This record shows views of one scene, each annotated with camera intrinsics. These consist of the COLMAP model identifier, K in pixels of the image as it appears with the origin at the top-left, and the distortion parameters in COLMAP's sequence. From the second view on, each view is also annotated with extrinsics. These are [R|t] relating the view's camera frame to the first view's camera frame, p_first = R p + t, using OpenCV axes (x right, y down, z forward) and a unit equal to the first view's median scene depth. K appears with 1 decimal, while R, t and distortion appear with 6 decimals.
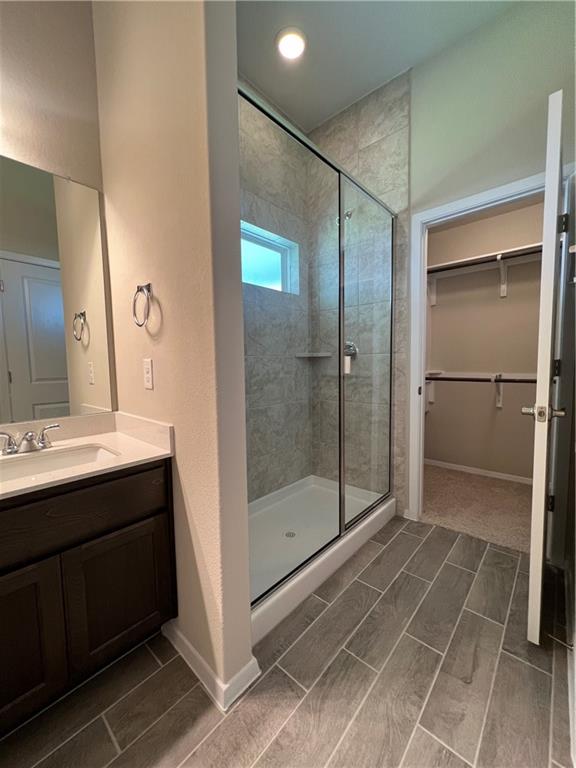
lens RADIAL K [[306.4, 0, 286.7], [0, 306.4, 385.4], [0, 0, 1]] dist [0.000876, 0.000142]
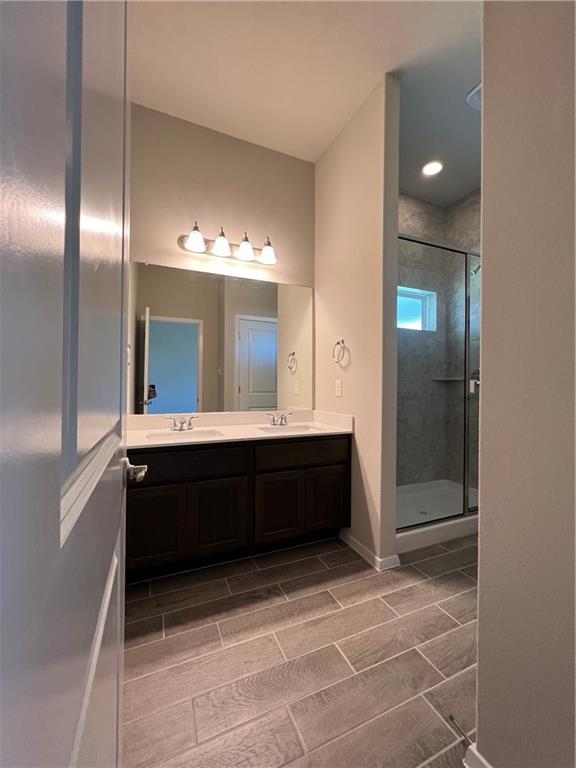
lens RADIAL K [[306.4, 0, 286.7], [0, 306.4, 385.4], [0, 0, 1]] dist [0.000876, 0.000142]
pose [[0.908439, 0.021466, -0.417467, 0.020513], [-0.051211, 0.996873, -0.060180, 0.057628], [0.414870, 0.076049, 0.906697, -0.635756]]
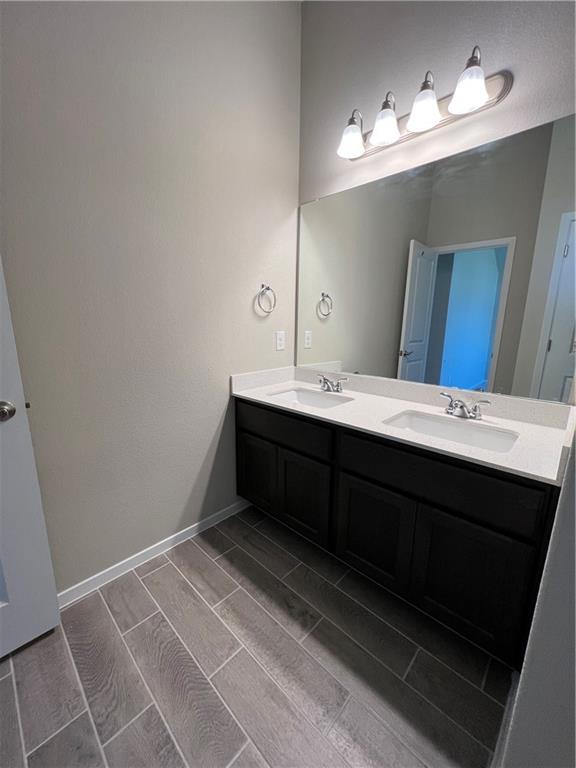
lens RADIAL K [[306.4, 0, 286.7], [0, 306.4, 385.4], [0, 0, 1]] dist [0.000876, 0.000142]
pose [[-0.032718, 0.217119, -0.975597, 0.222064], [-0.084947, 0.971983, 0.219163, -0.075868], [0.995848, 0.090045, -0.013358, 0.270399]]
